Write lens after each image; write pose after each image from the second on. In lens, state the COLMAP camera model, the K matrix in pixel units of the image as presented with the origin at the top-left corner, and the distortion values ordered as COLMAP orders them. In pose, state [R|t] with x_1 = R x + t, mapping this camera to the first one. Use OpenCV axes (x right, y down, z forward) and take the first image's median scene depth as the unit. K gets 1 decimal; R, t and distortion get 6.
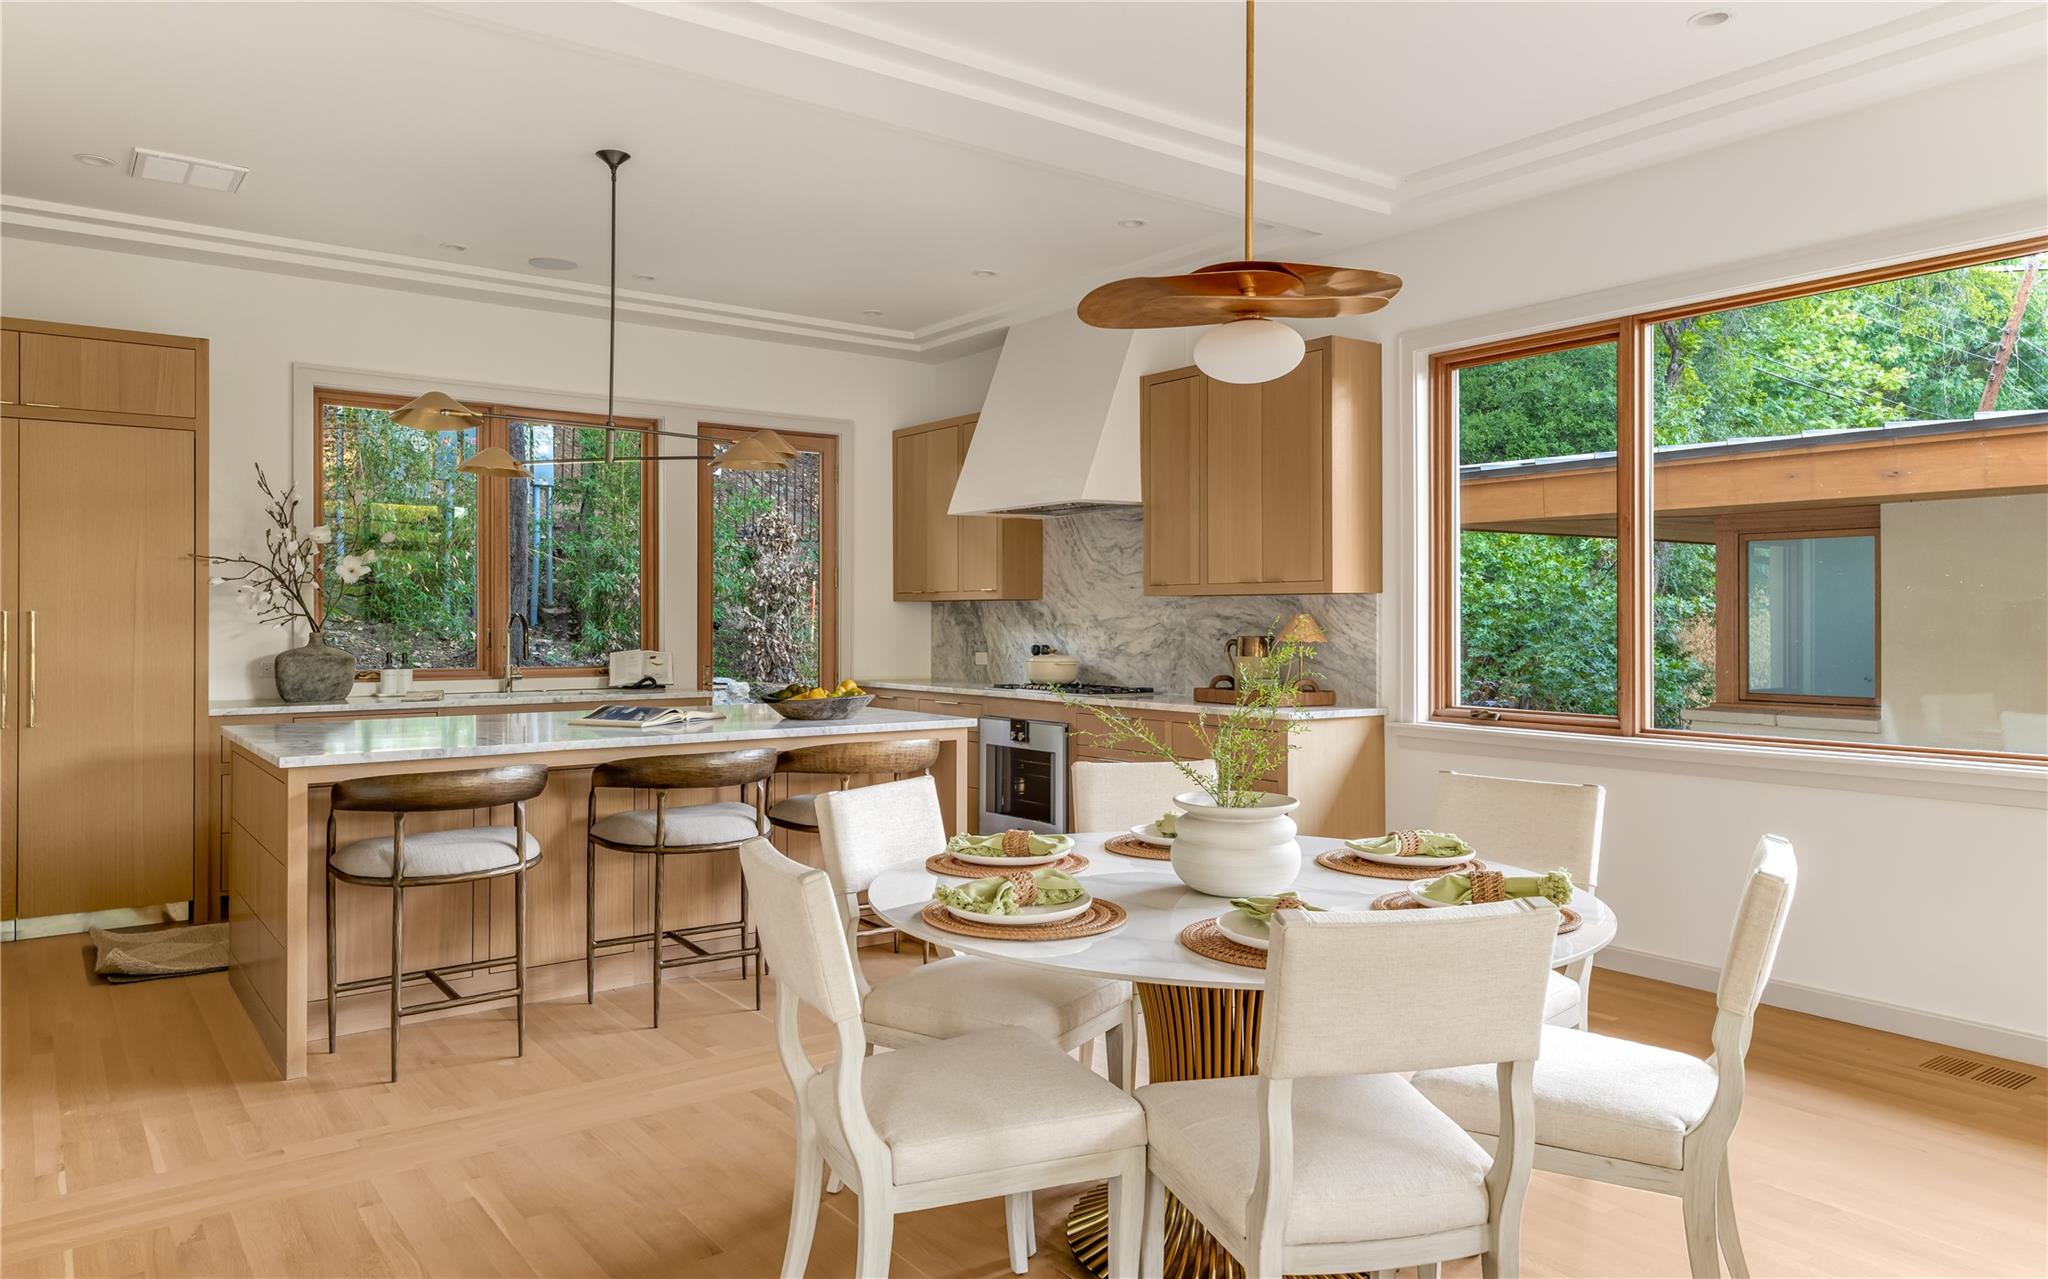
lens RADIAL K [[1435.0, 0, 1047.3], [0, 1435.0, 612.4], [0, 0, 1]] dist [0.027340, -0.022290]
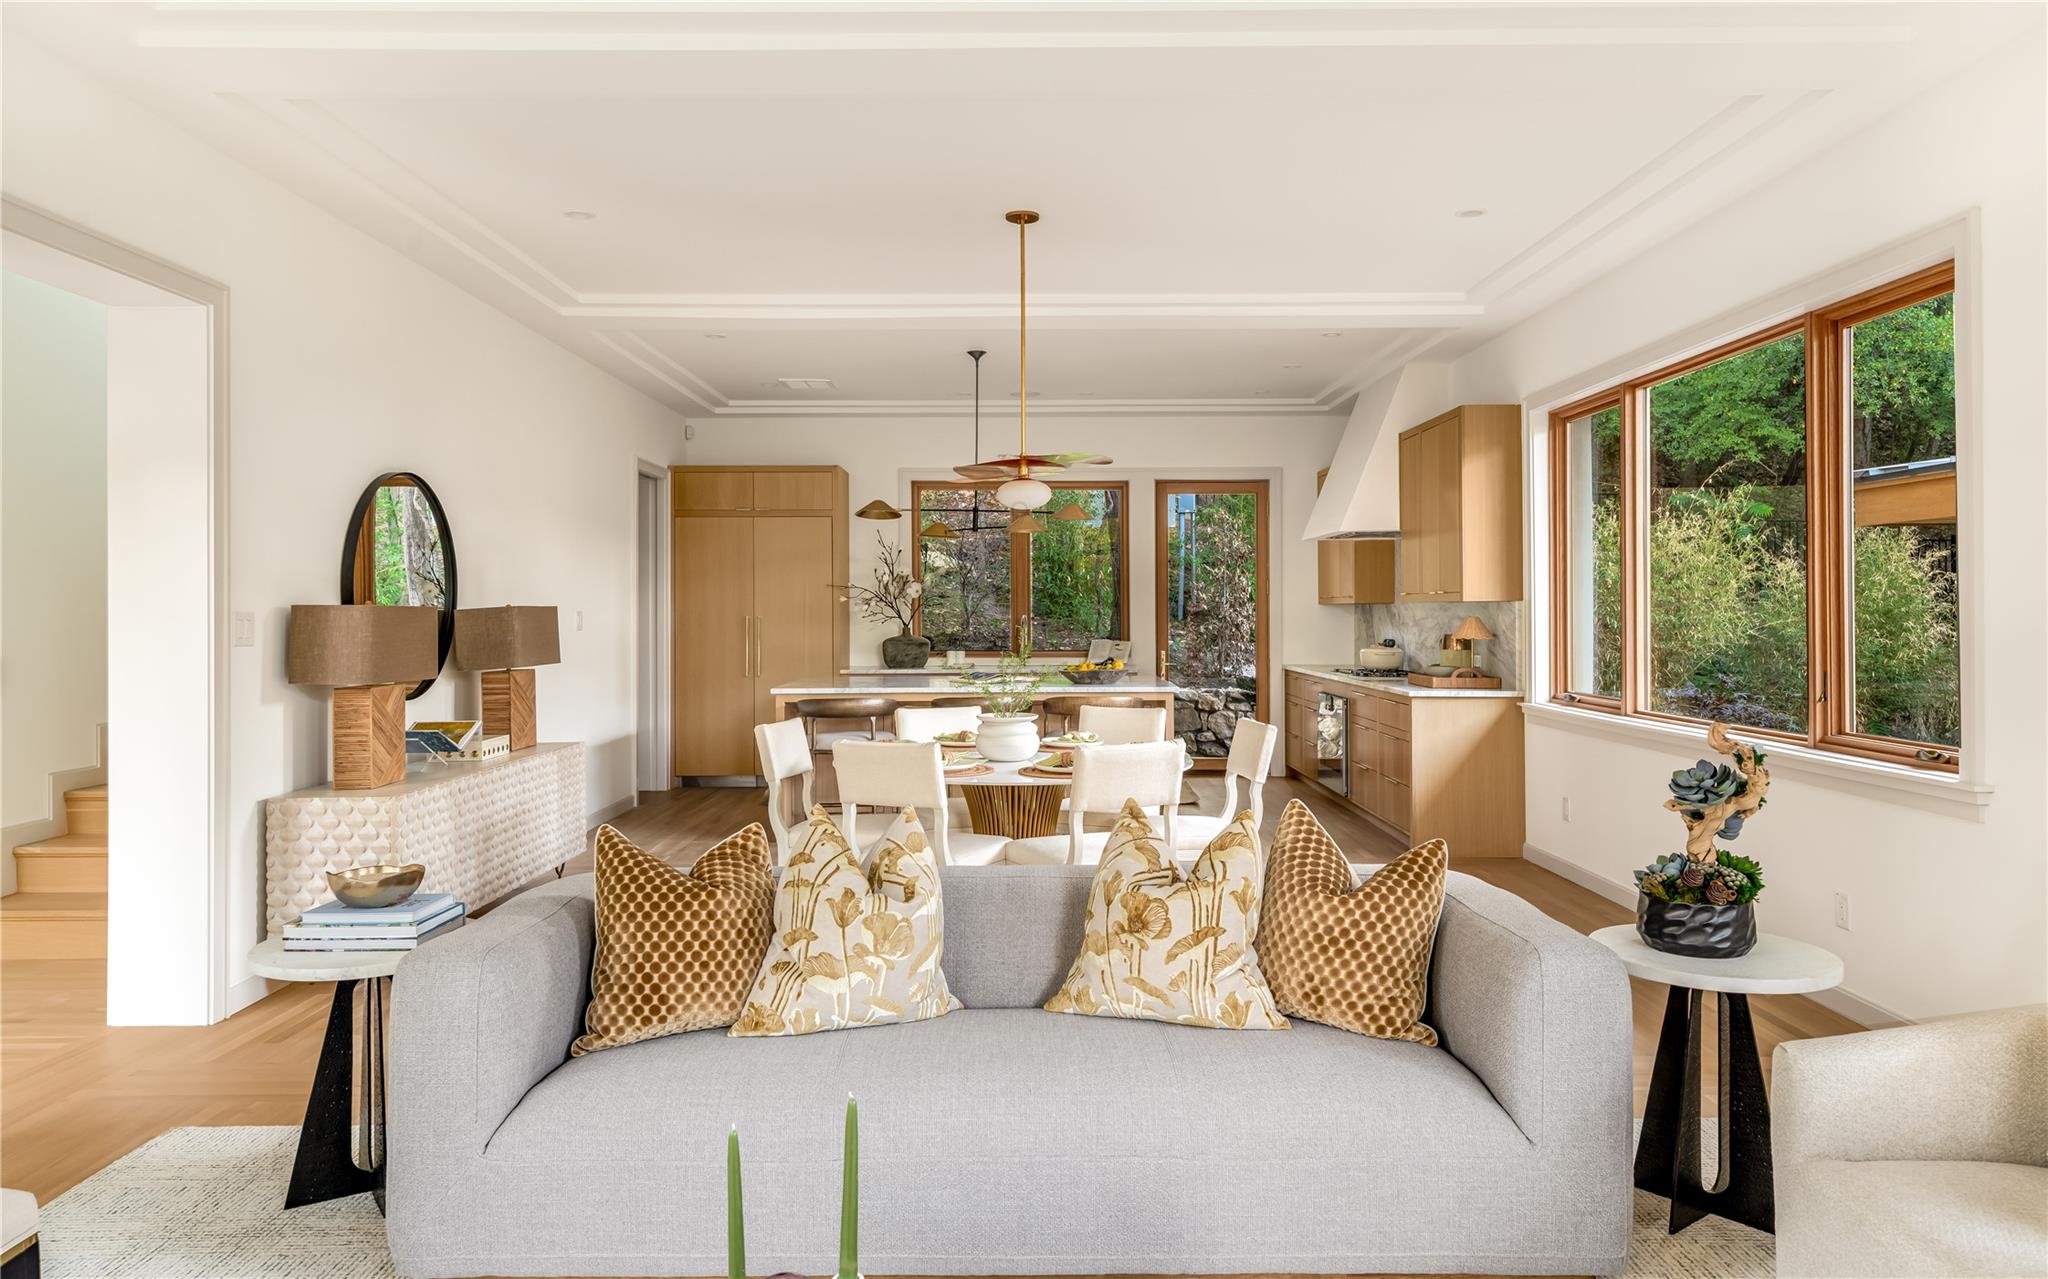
lens RADIAL K [[1435.0, 0, 992.5], [0, 1435.0, 598.3], [0, 0, 1]] dist [0.027340, -0.022290]
pose [[0.800141, -0.006527, -0.599776, 0.594553], [0.004707, 0.999978, -0.004604, -0.011511], [0.599793, 0.000861, 0.800155, -0.285577]]
